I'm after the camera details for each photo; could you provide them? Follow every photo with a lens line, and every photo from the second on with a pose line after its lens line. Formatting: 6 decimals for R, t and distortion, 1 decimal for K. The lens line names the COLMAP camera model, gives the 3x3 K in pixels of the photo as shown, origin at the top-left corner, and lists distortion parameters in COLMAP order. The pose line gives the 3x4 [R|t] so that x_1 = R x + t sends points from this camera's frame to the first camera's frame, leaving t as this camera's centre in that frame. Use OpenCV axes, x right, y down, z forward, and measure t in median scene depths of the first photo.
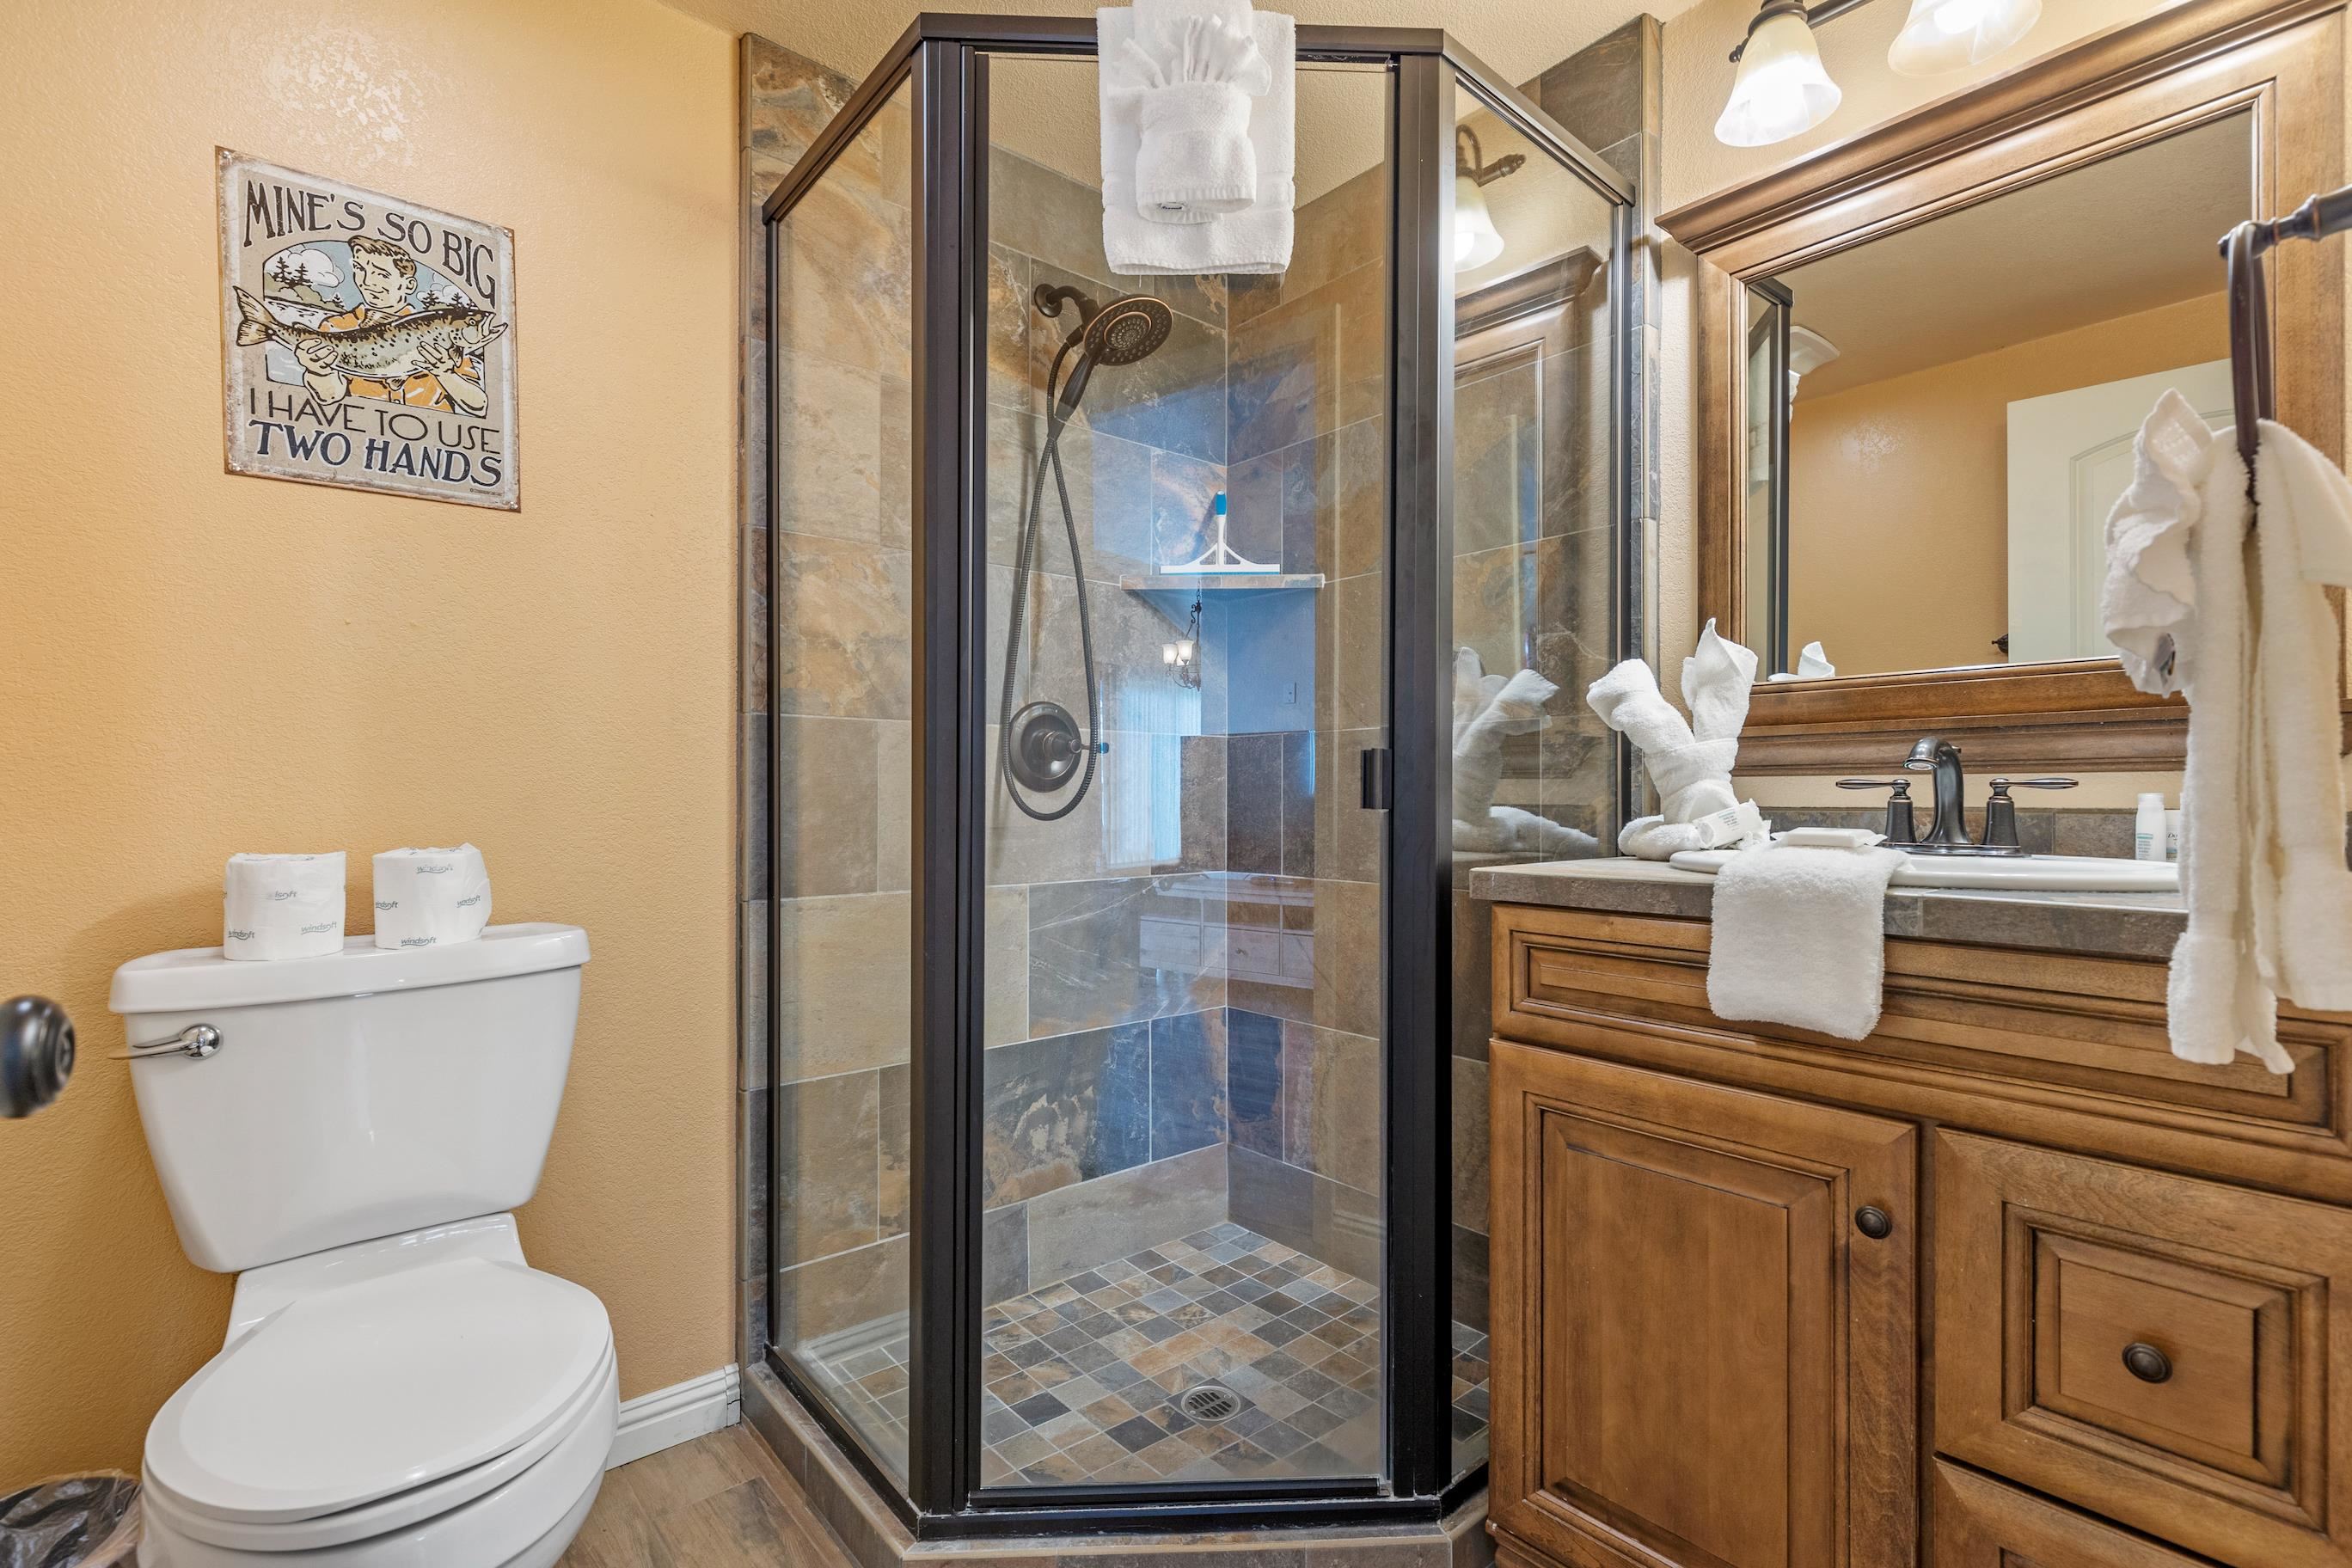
lens RADIAL K [[1056.2, 0, 1181.1], [0, 1056.2, 794.3], [0, 0, 1]] dist [0.004967, -0.000417]
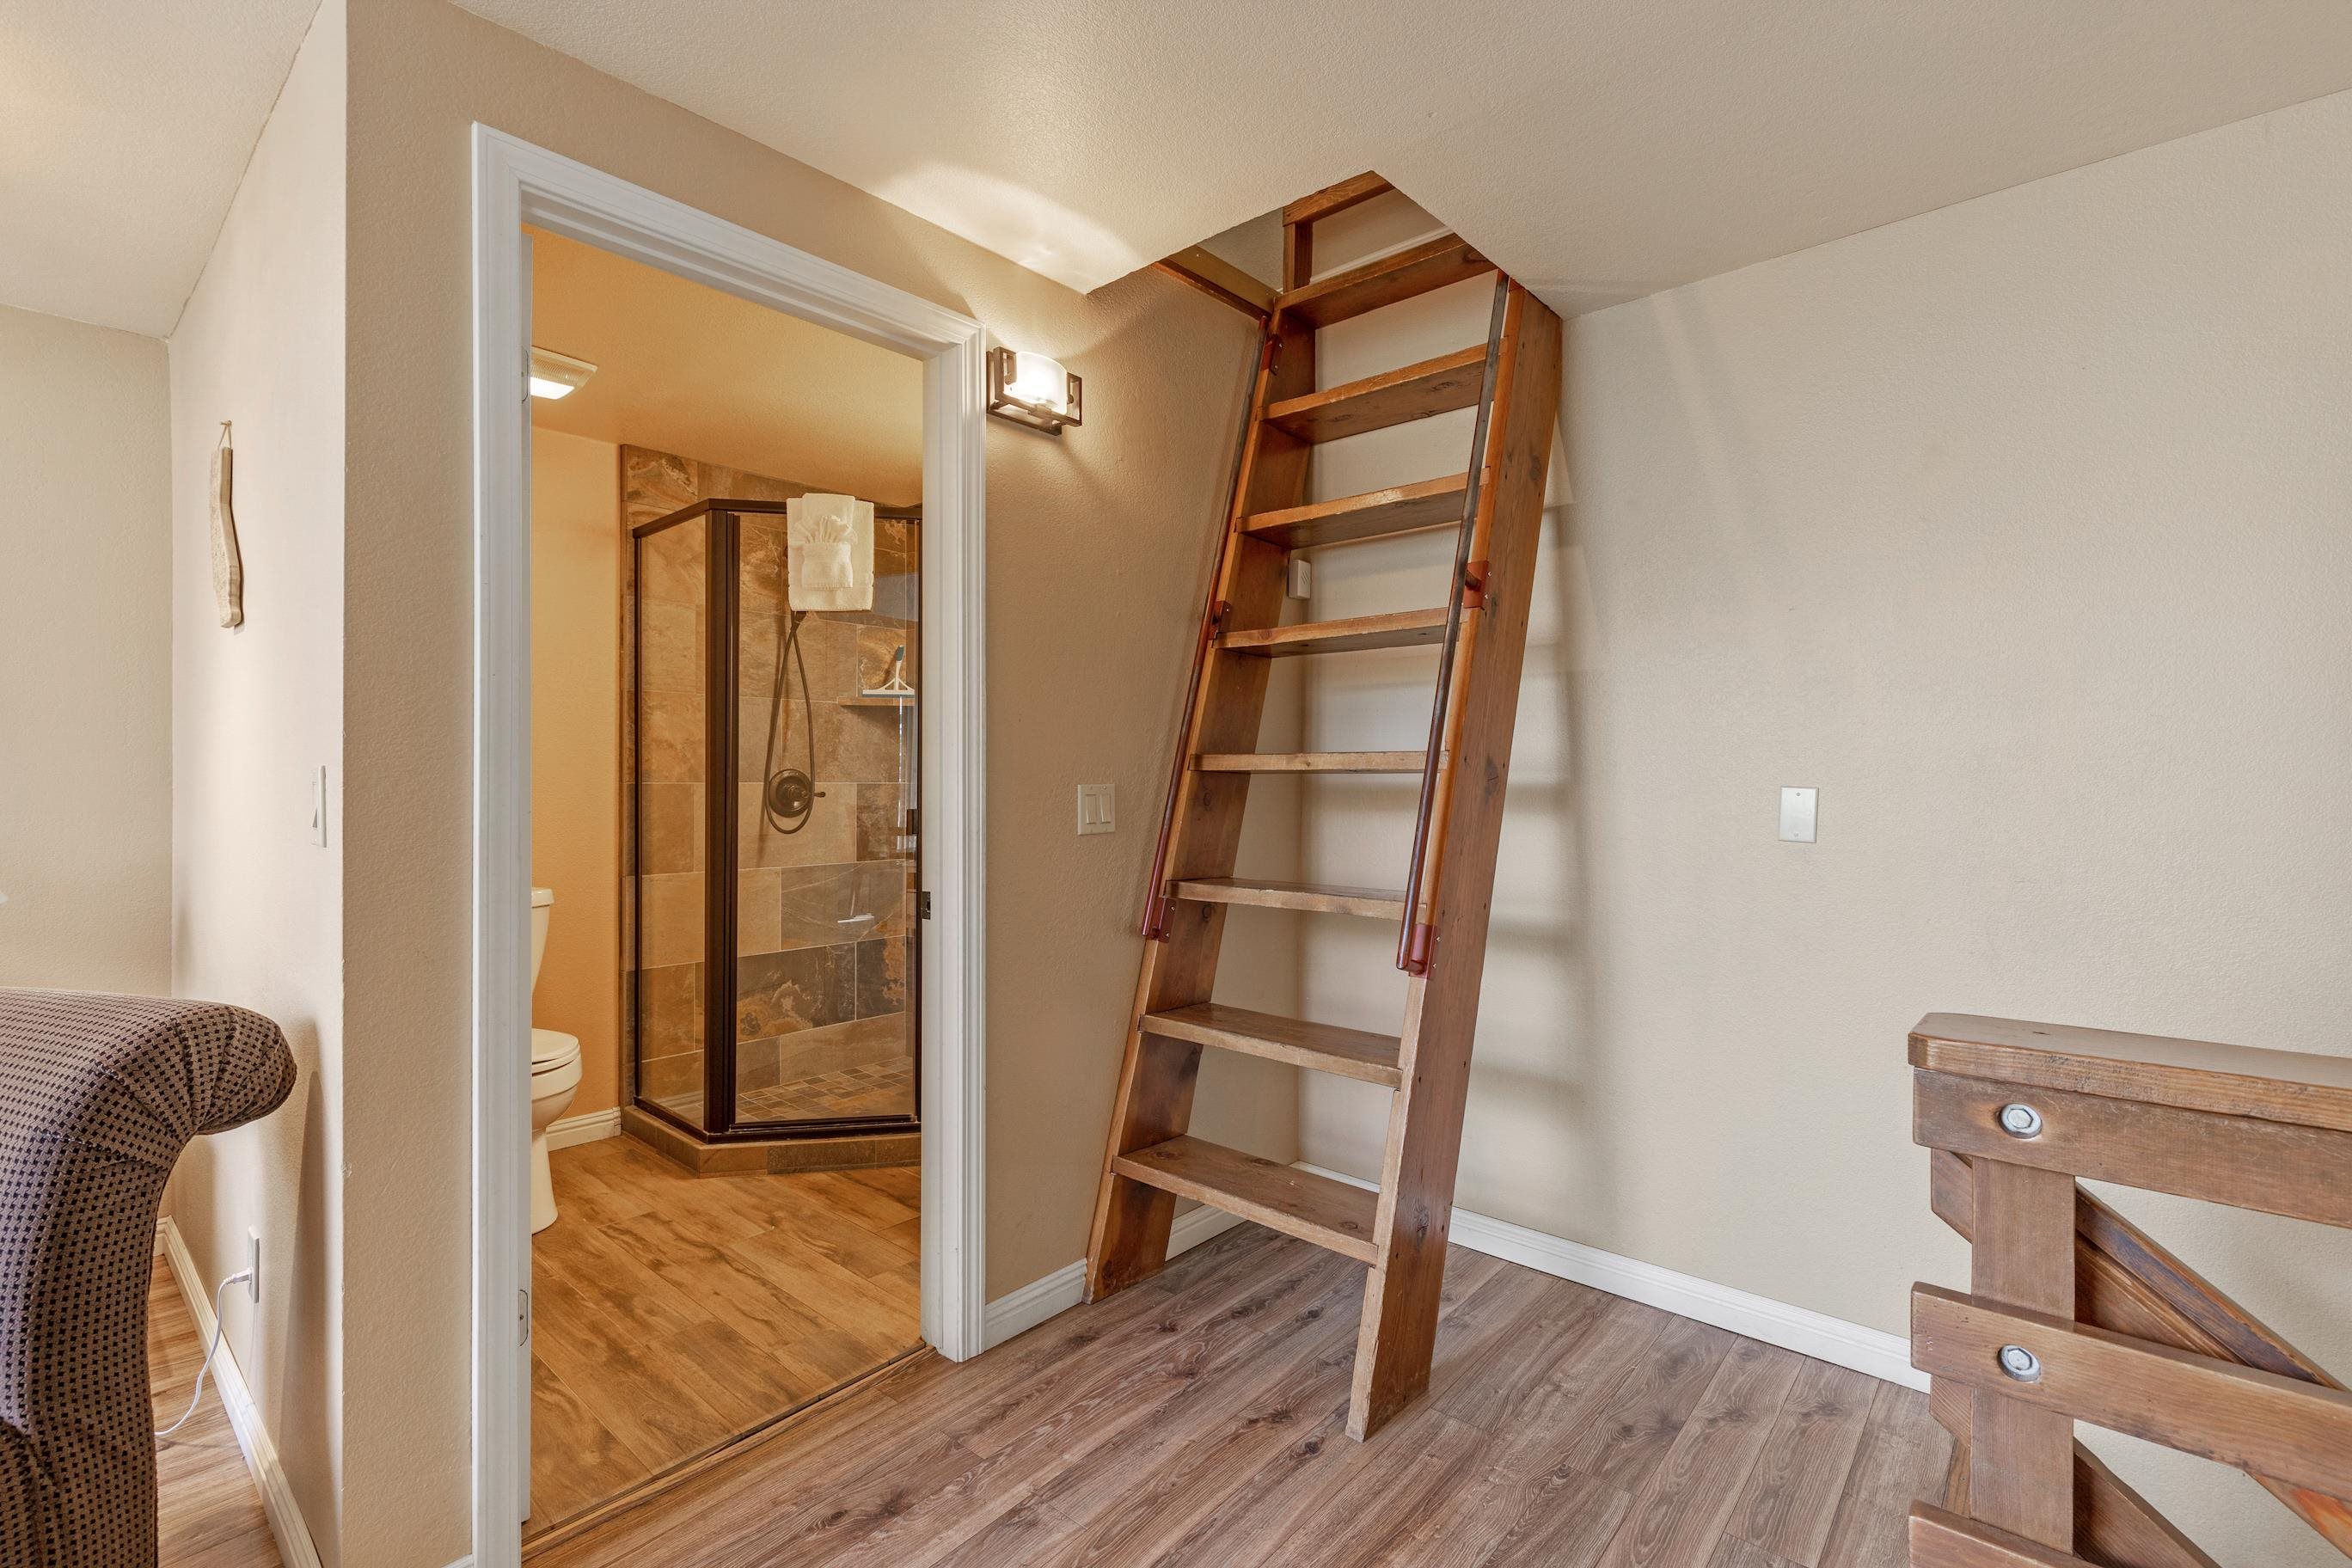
lens RADIAL K [[1061.2, 0, 1188.8], [0, 1061.2, 791.2], [0, 0, 1]] dist [0.000964, -0.000511]
pose [[0.991063, 0.005441, 0.133281, 0.371033], [-0.007541, 0.999855, 0.015259, -0.096298], [-0.133179, -0.016128, 0.990961, -1.105243]]
